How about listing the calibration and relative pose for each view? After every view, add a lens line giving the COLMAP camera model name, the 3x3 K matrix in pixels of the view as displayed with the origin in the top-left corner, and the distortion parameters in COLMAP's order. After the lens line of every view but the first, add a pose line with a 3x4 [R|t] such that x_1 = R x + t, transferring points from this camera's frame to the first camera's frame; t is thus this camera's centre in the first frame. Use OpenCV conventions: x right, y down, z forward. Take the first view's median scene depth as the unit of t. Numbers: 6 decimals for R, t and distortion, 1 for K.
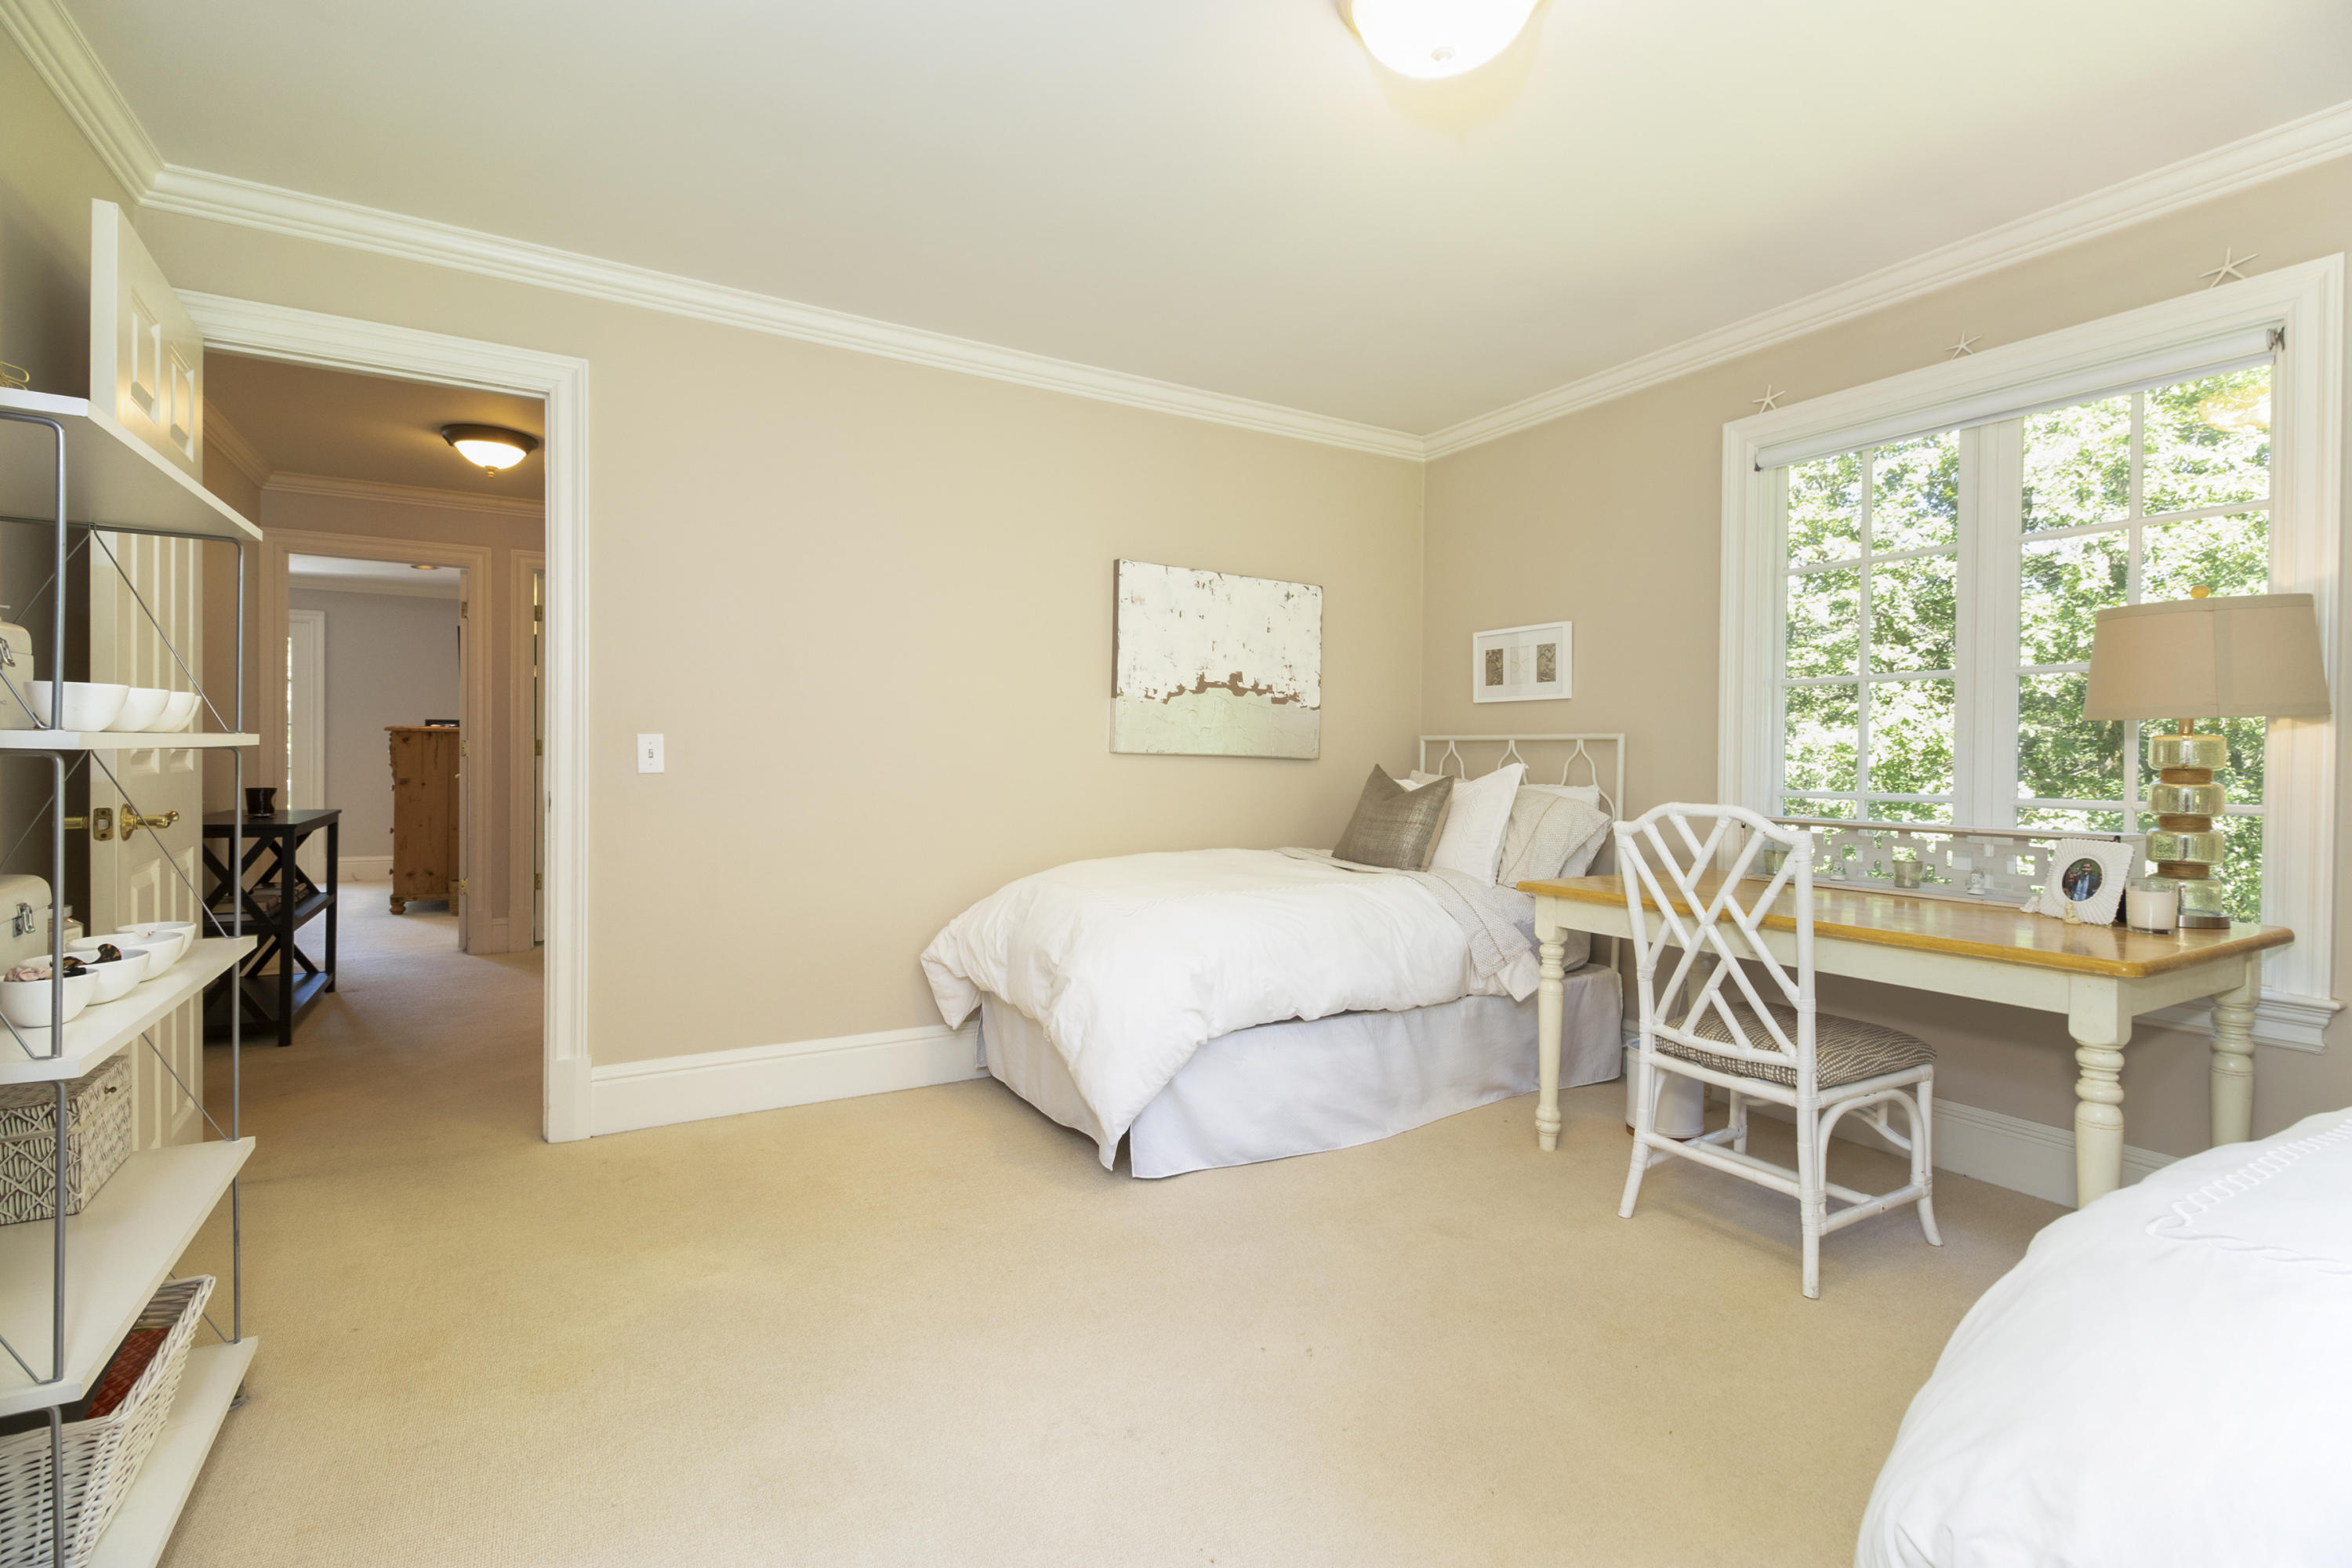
lens RADIAL K [[1096.1, 0, 1160.9], [0, 1096.1, 766.3], [0, 0, 1]] dist [0.092716, 0.000108]
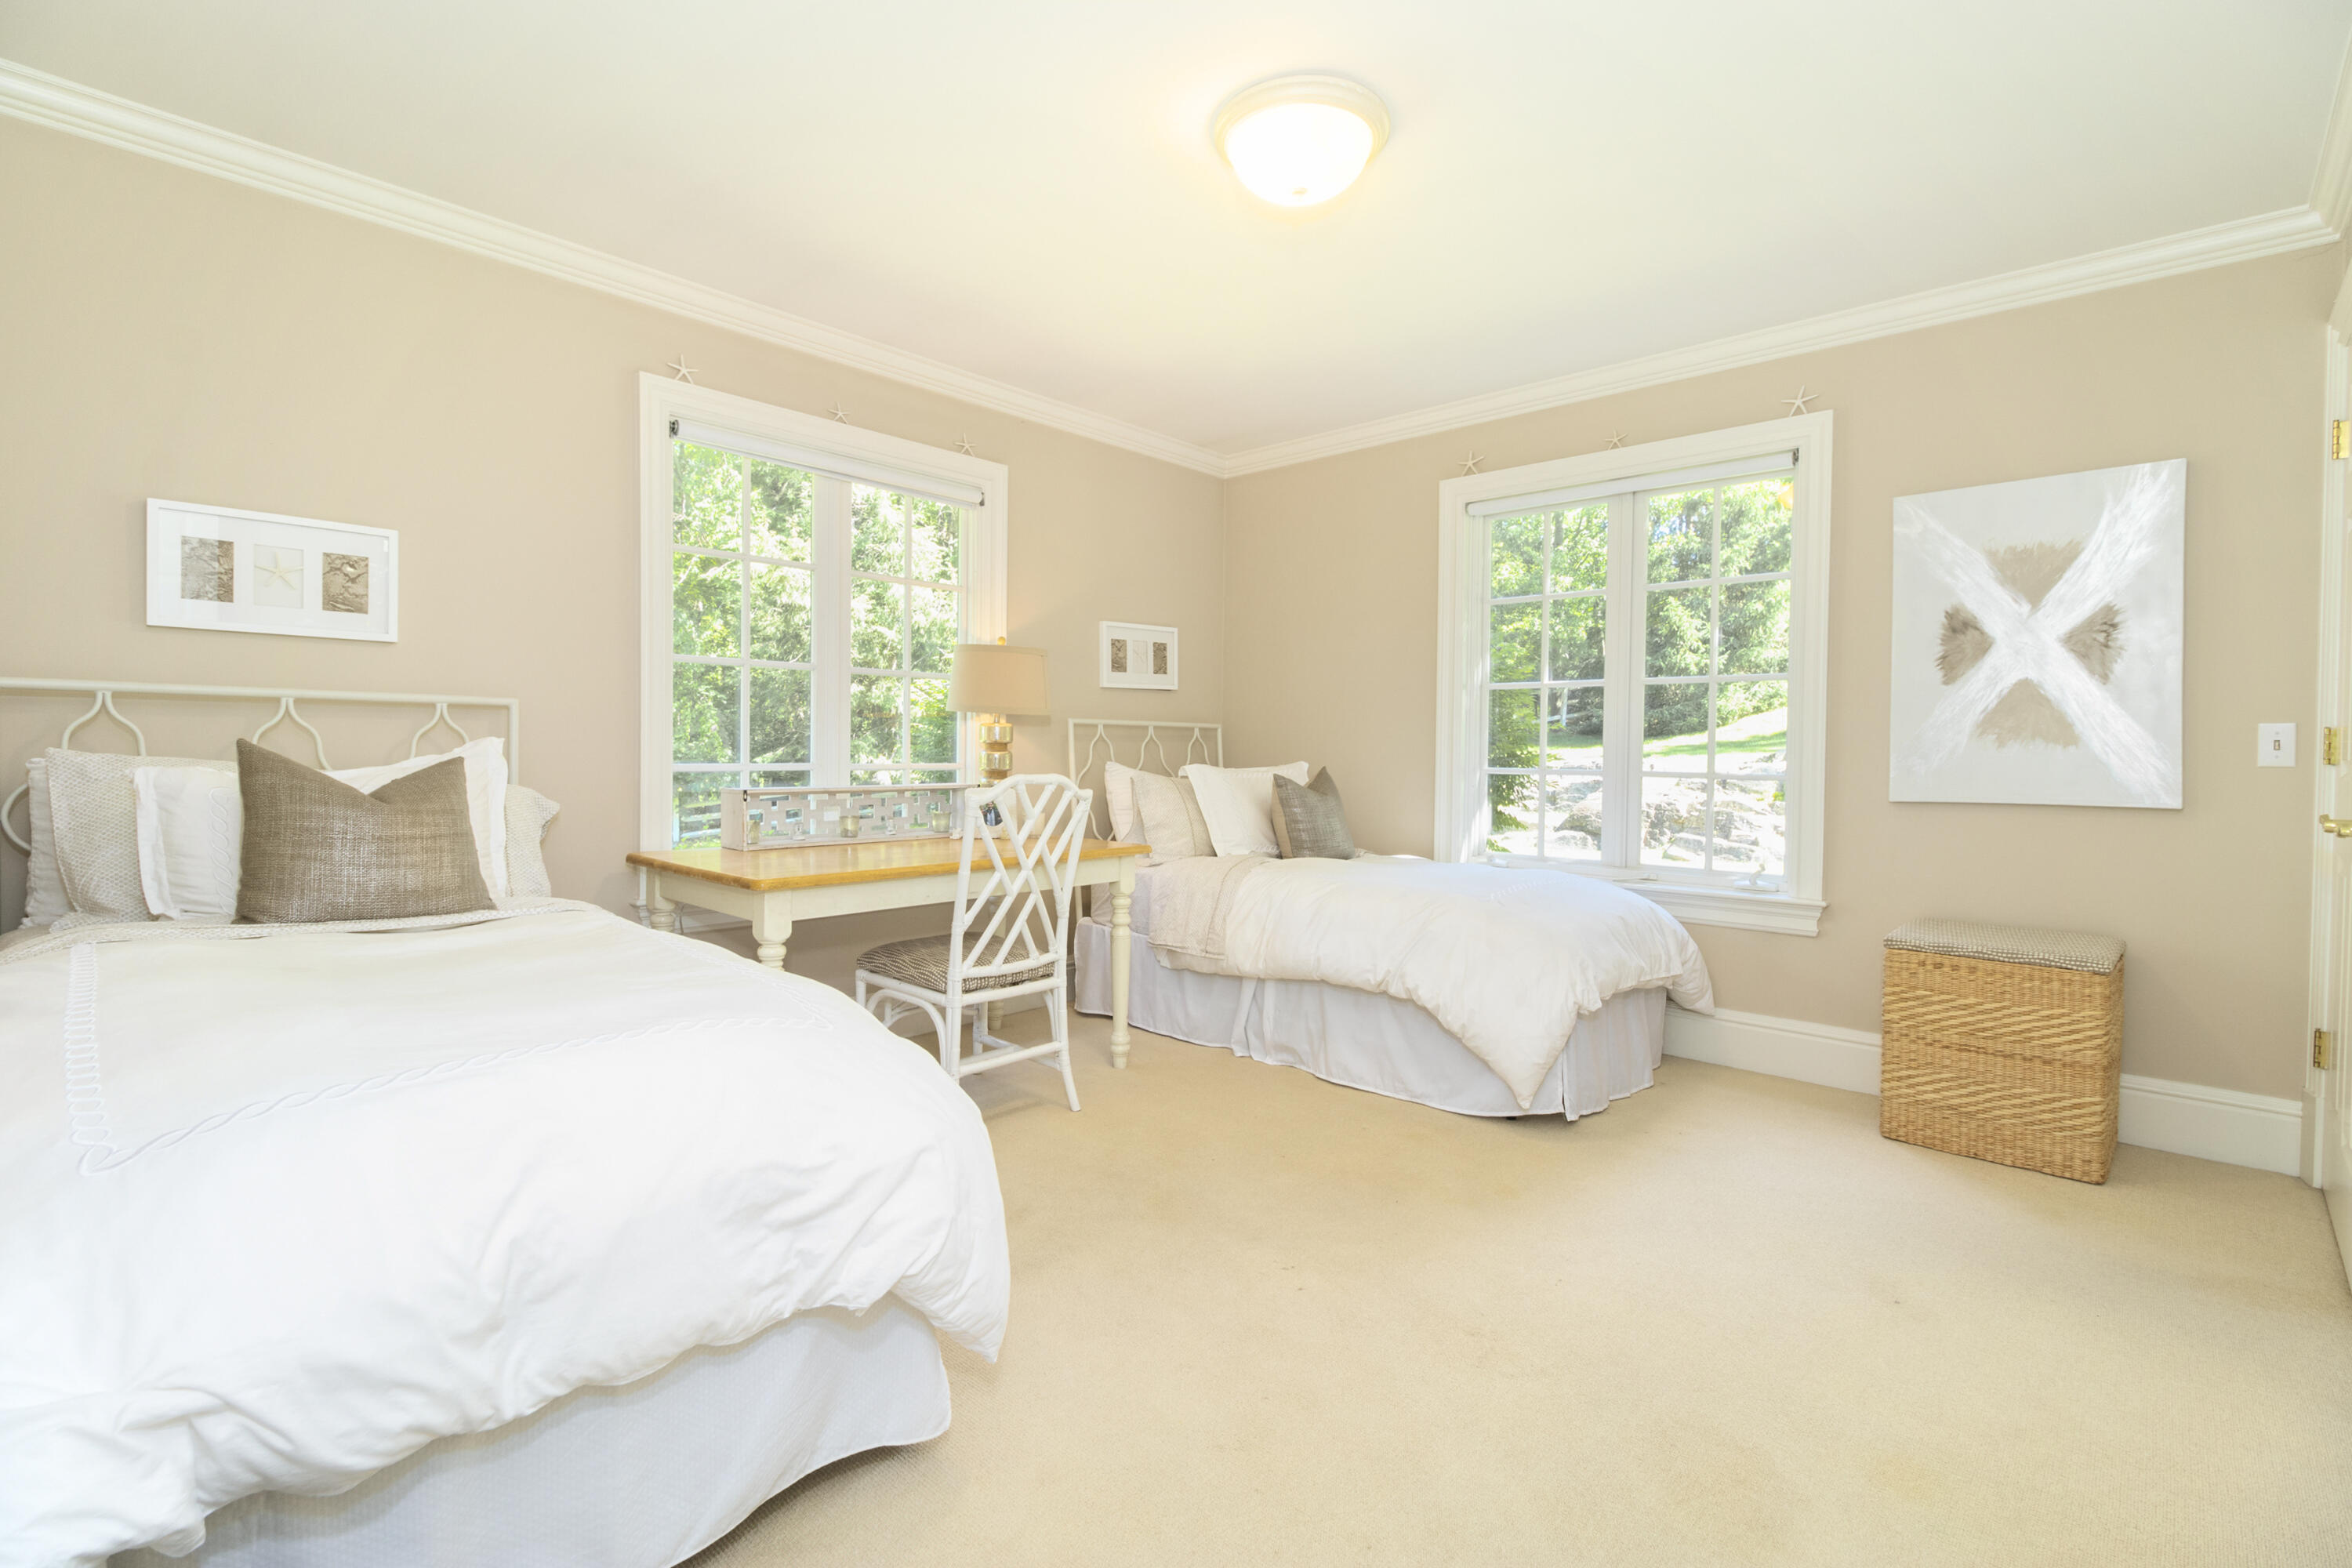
lens RADIAL K [[1096.1, 0, 1160.9], [0, 1096.1, 766.3], [0, 0, 1]] dist [0.092716, 0.000108]
pose [[-0.257795, -0.028213, 0.965788, -0.720724], [-0.004582, 0.999598, 0.027977, -0.009209], [-0.966189, 0.002787, -0.257820, 1.159440]]
